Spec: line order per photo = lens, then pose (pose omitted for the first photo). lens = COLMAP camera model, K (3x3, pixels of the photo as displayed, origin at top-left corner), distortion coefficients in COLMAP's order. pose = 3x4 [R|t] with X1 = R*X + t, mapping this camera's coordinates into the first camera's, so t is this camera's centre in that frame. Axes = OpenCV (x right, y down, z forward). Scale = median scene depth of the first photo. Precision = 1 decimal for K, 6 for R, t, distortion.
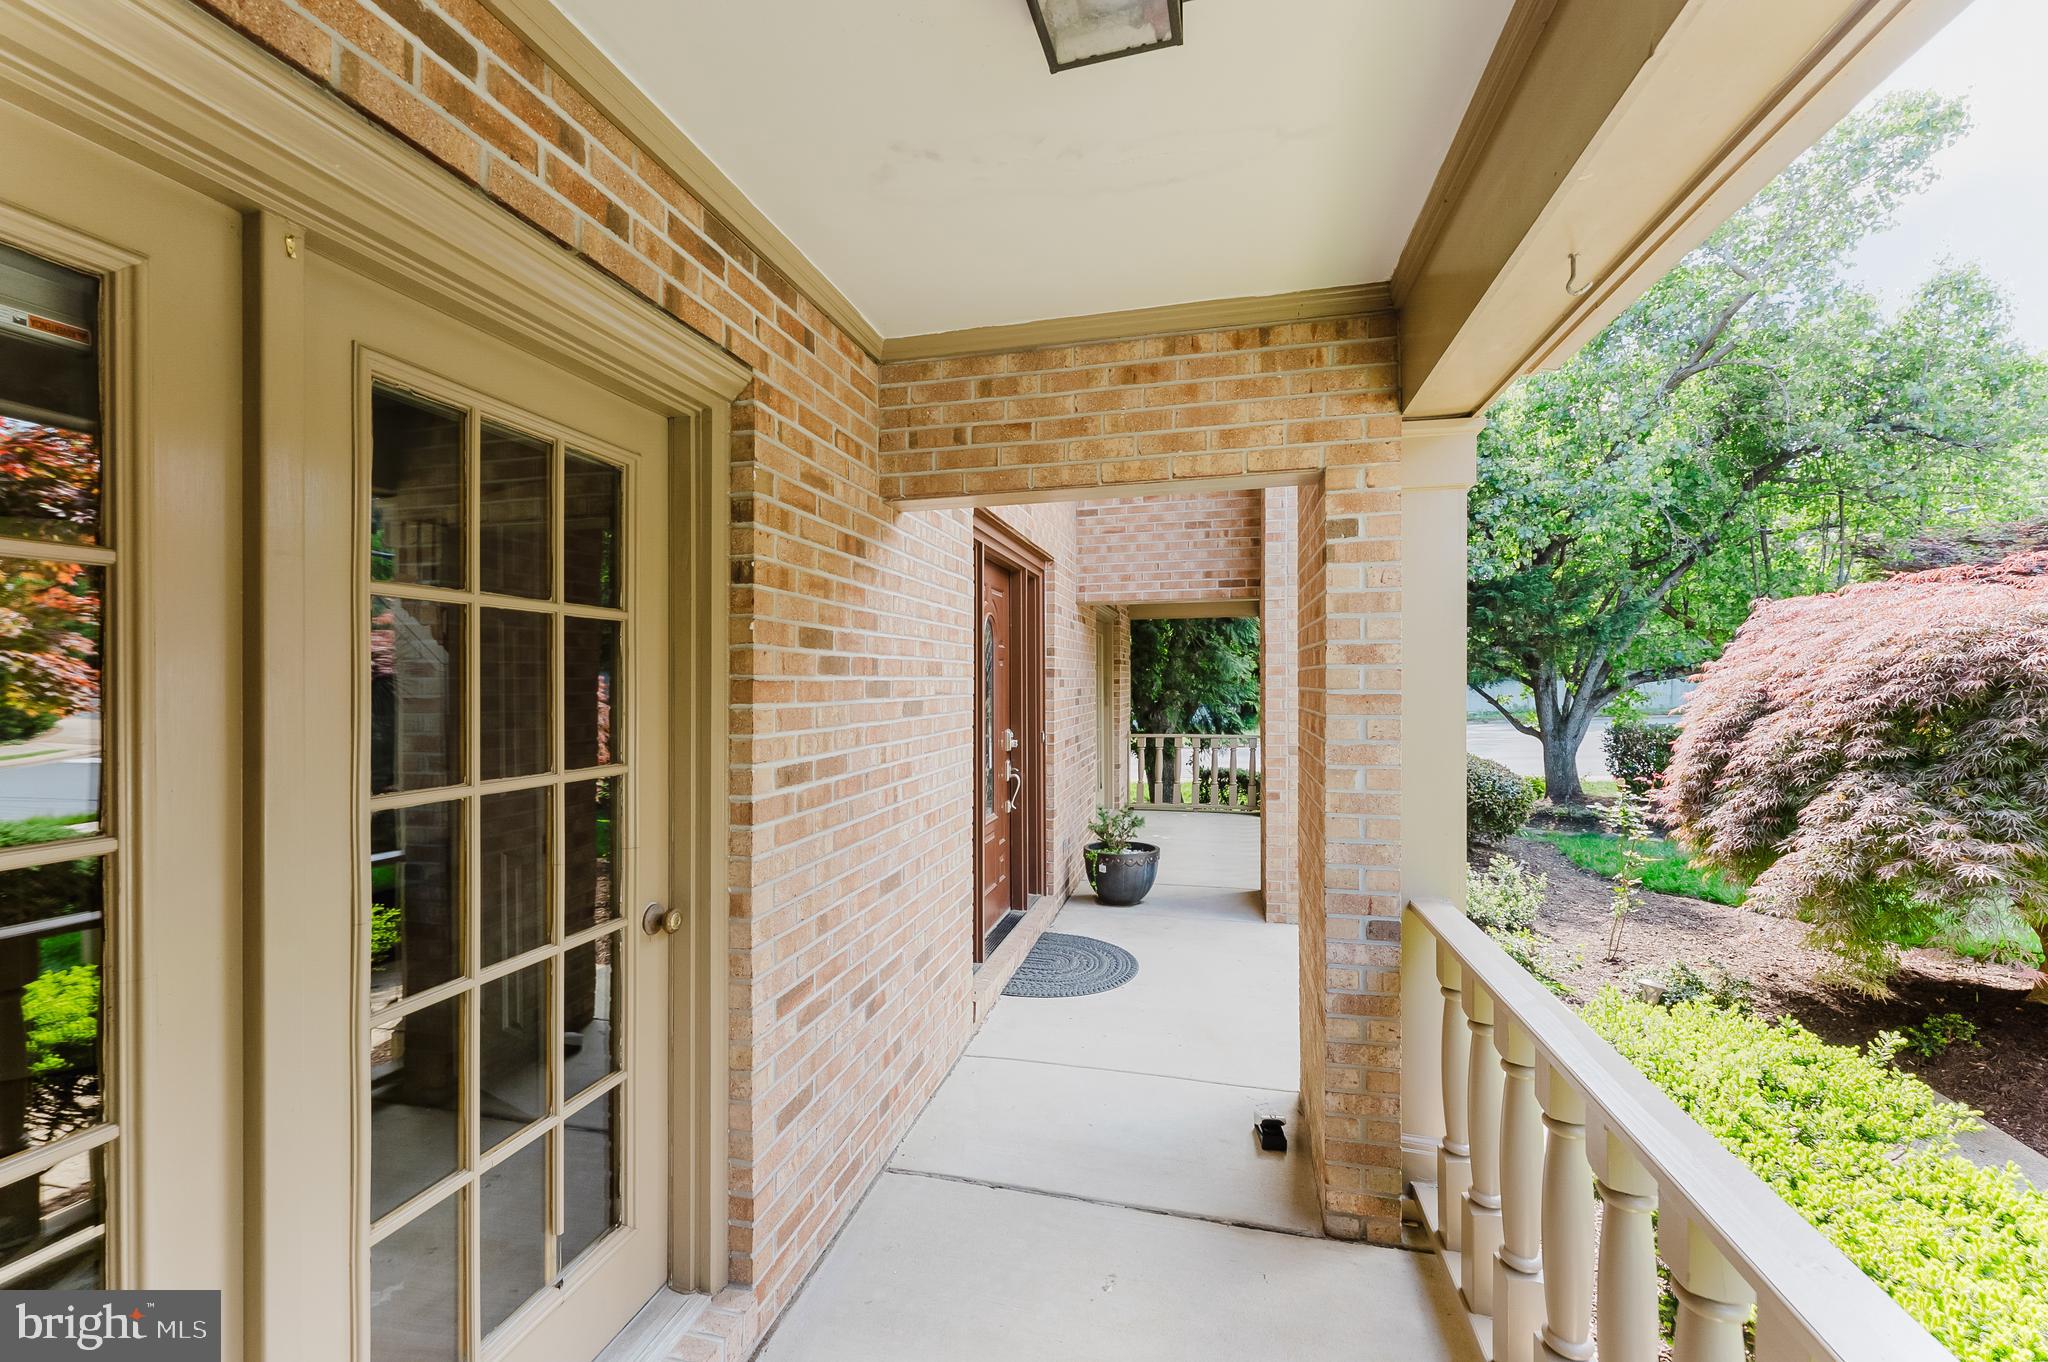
lens RADIAL K [[828.1, 0, 1019.6], [0, 828.1, 684.9], [0, 0, 1]] dist [0.000513, 0.000086]
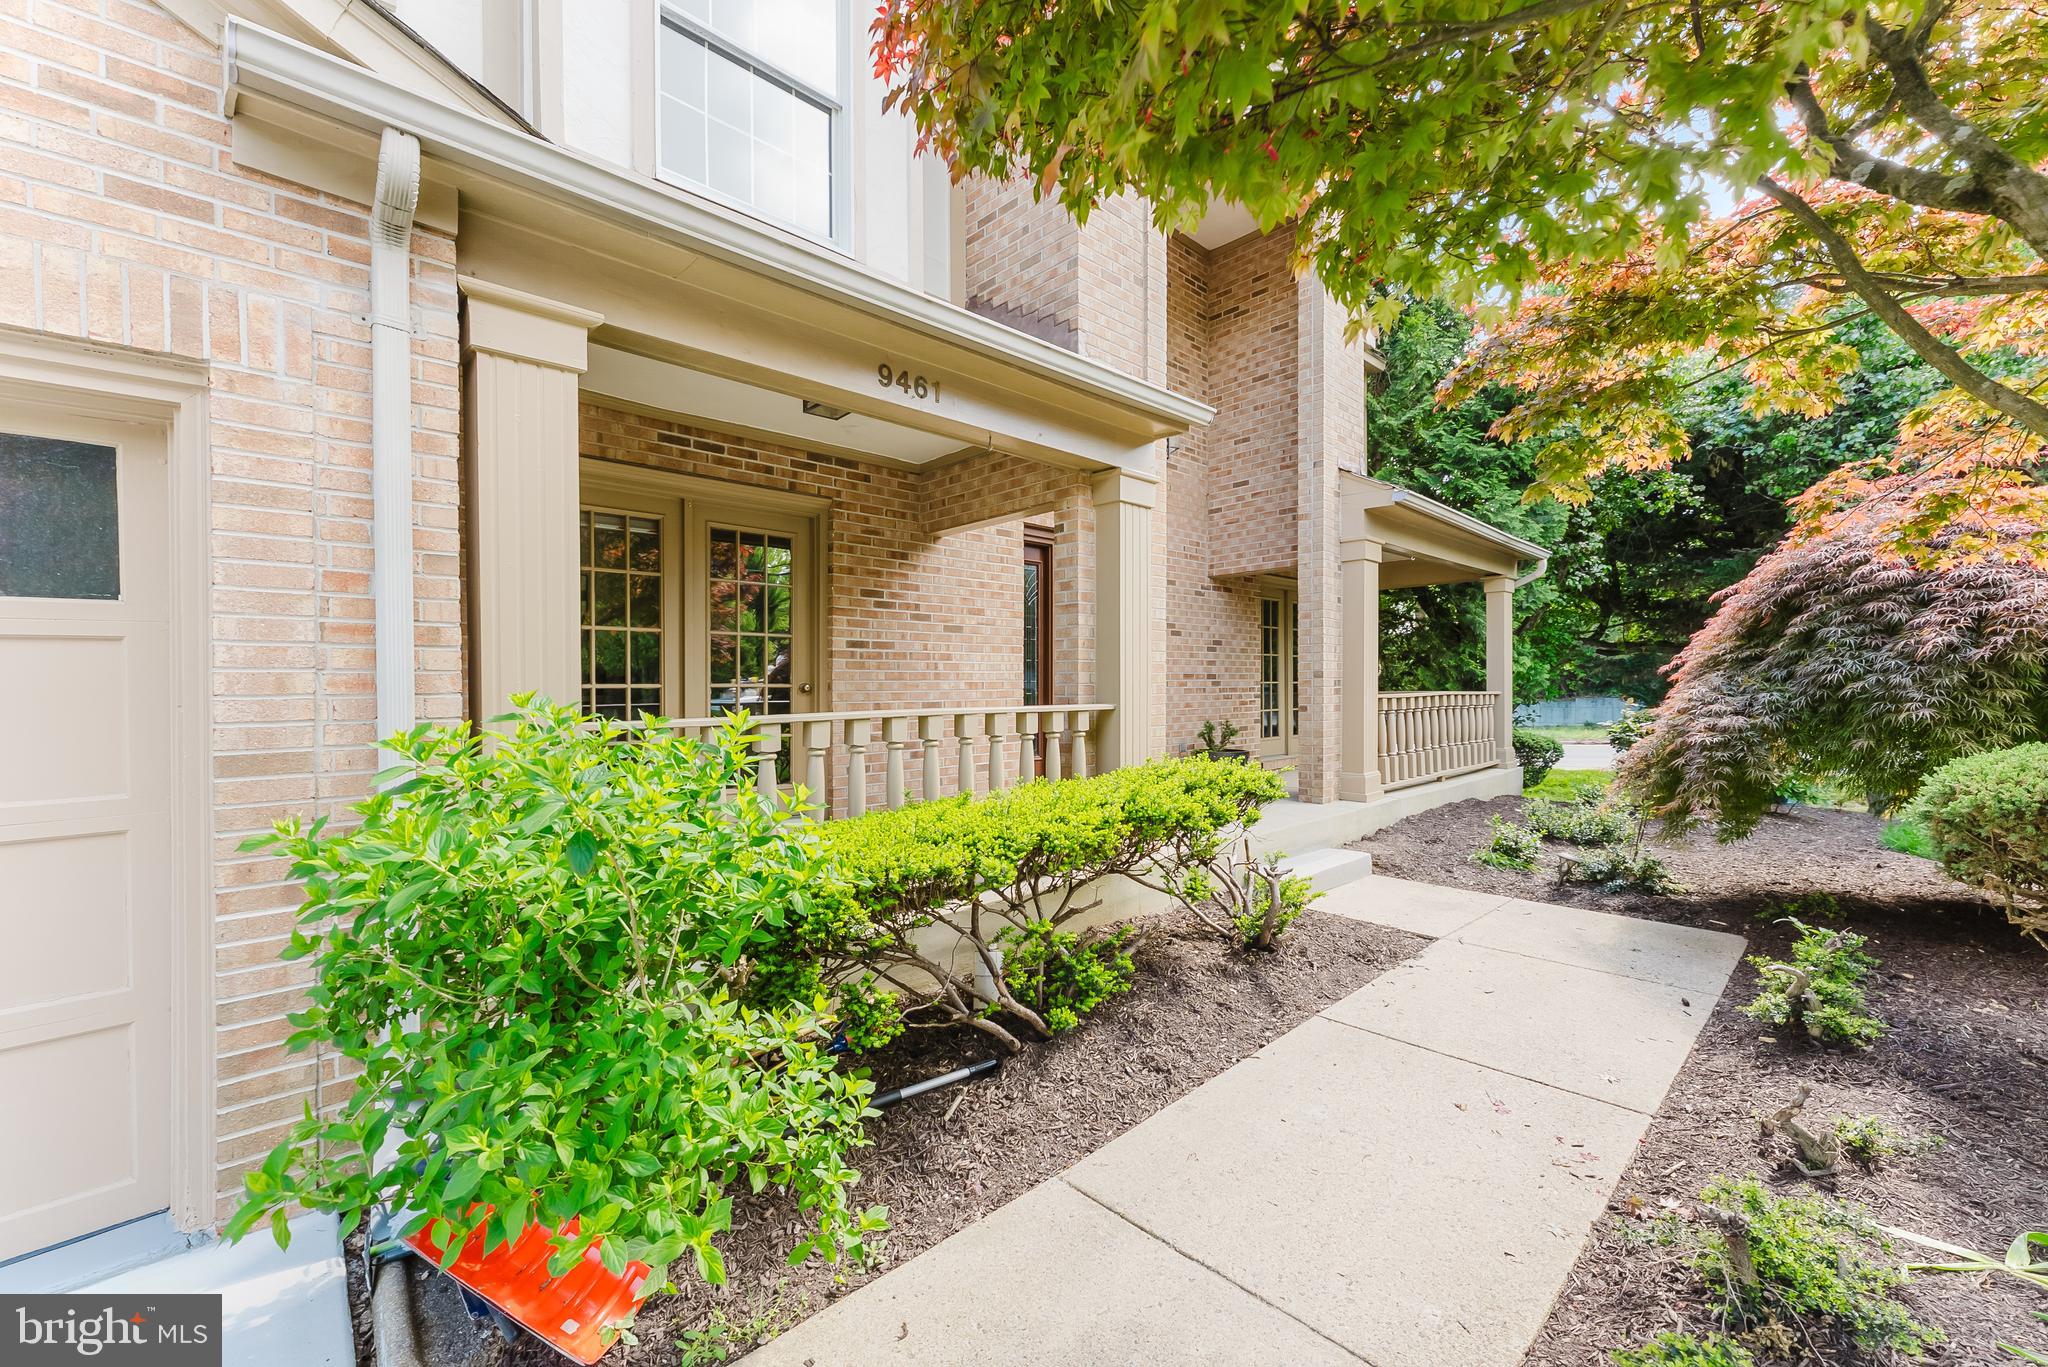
lens RADIAL K [[828.5, 0, 1022.4], [0, 828.5, 682.4], [0, 0, 1]] dist [0.001185, -0.001248]
pose [[0.844479, -0.004081, -0.535574, 1.568622], [0.001094, 0.999982, -0.005894, 0.241794], [0.535588, 0.004392, 0.844468, -0.941816]]
